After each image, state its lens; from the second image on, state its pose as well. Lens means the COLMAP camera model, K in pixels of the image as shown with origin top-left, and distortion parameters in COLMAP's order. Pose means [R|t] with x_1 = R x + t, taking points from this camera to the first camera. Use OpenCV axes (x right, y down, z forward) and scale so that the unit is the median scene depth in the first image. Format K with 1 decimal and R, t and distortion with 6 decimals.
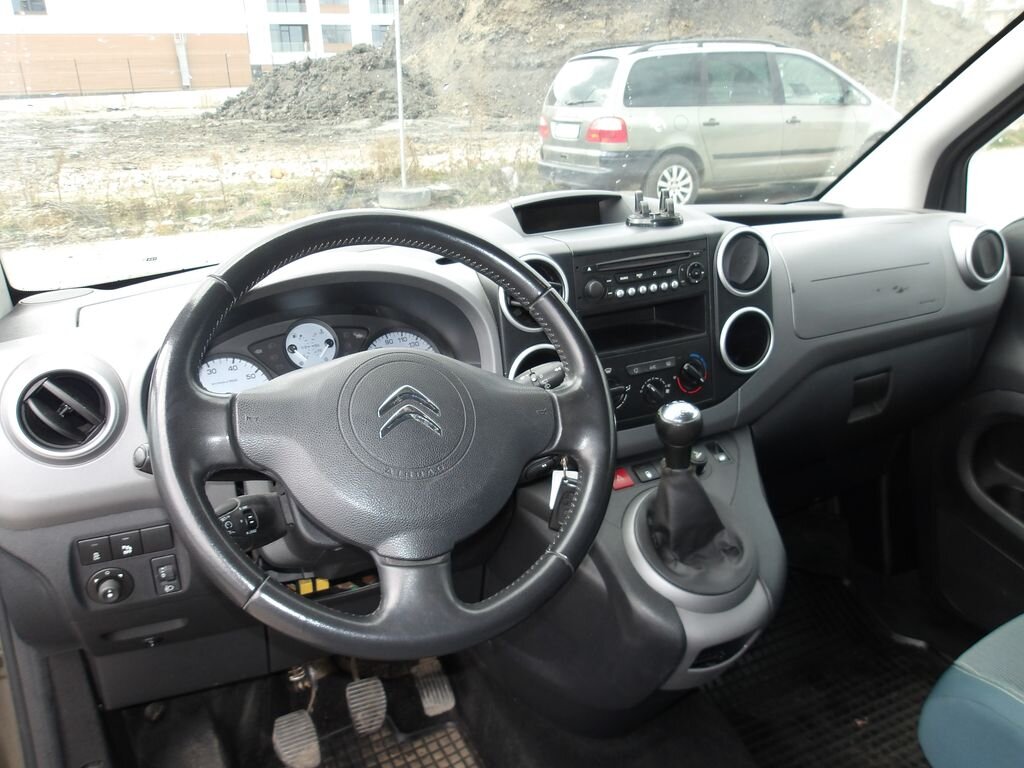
lens RADIAL K [[849.9, 0, 509.8], [0, 849.9, 389.3], [0, 0, 1]] dist [0.004756, -0.001446]
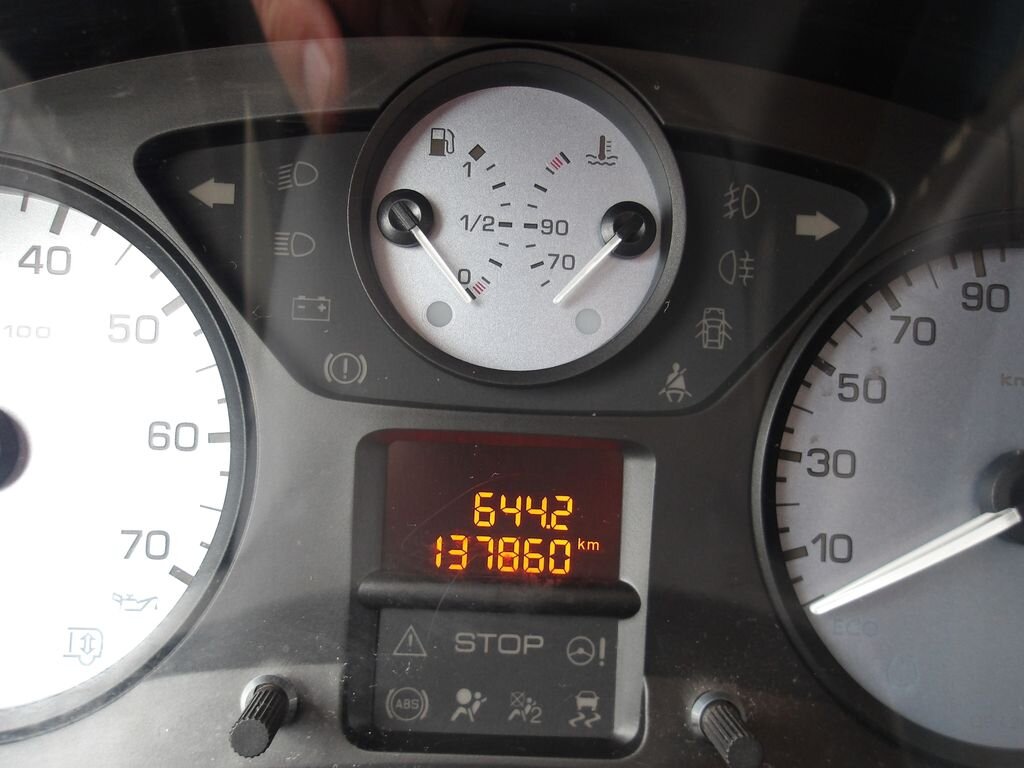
lens RADIAL K [[849.9, 0, 511.2], [0, 849.9, 383.4], [0, 0, 1]] dist [0.004756, -0.001446]
pose [[0.894745, 0.255502, -0.366266, -0.154501], [-0.217836, 0.965675, 0.141493, -0.040956], [0.389845, -0.046814, 0.919690, 0.787468]]
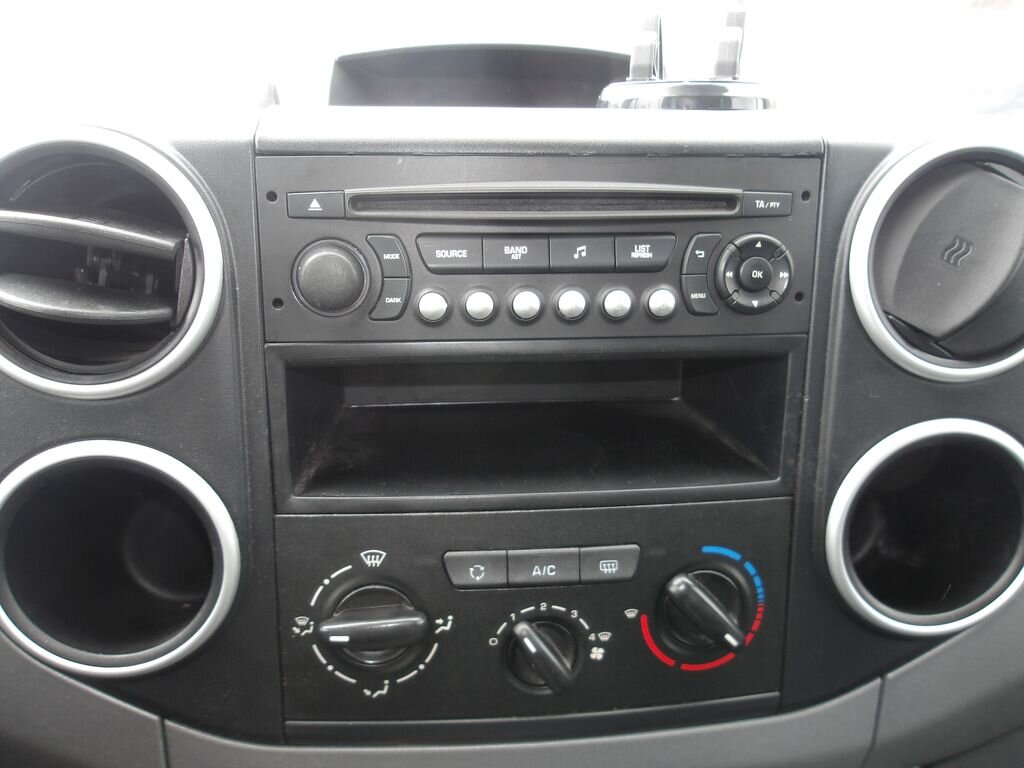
lens RADIAL K [[849.9, 0, 504.8], [0, 849.9, 390.9], [0, 0, 1]] dist [0.004756, -0.001446]
pose [[0.935810, 0.165206, -0.311394, 0.231450], [-0.167463, 0.985682, 0.019676, -0.088840], [0.310186, 0.033734, 0.950077, 0.698607]]
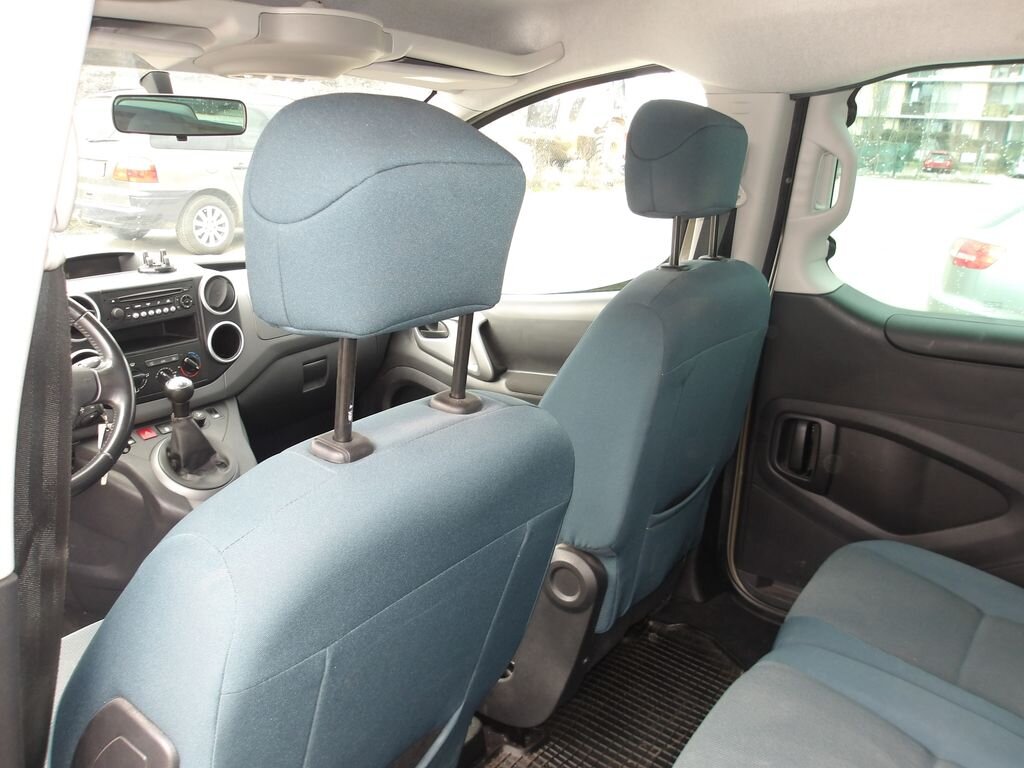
lens RADIAL K [[849.9, 0, 520.2], [0, 849.9, 378.5], [0, 0, 1]] dist [0.004756, -0.001446]
pose [[0.867562, -0.073971, 0.491798, -0.037494], [0.099414, 0.994713, -0.025759, 0.112632], [-0.487292, 0.071239, 0.870328, -0.701907]]
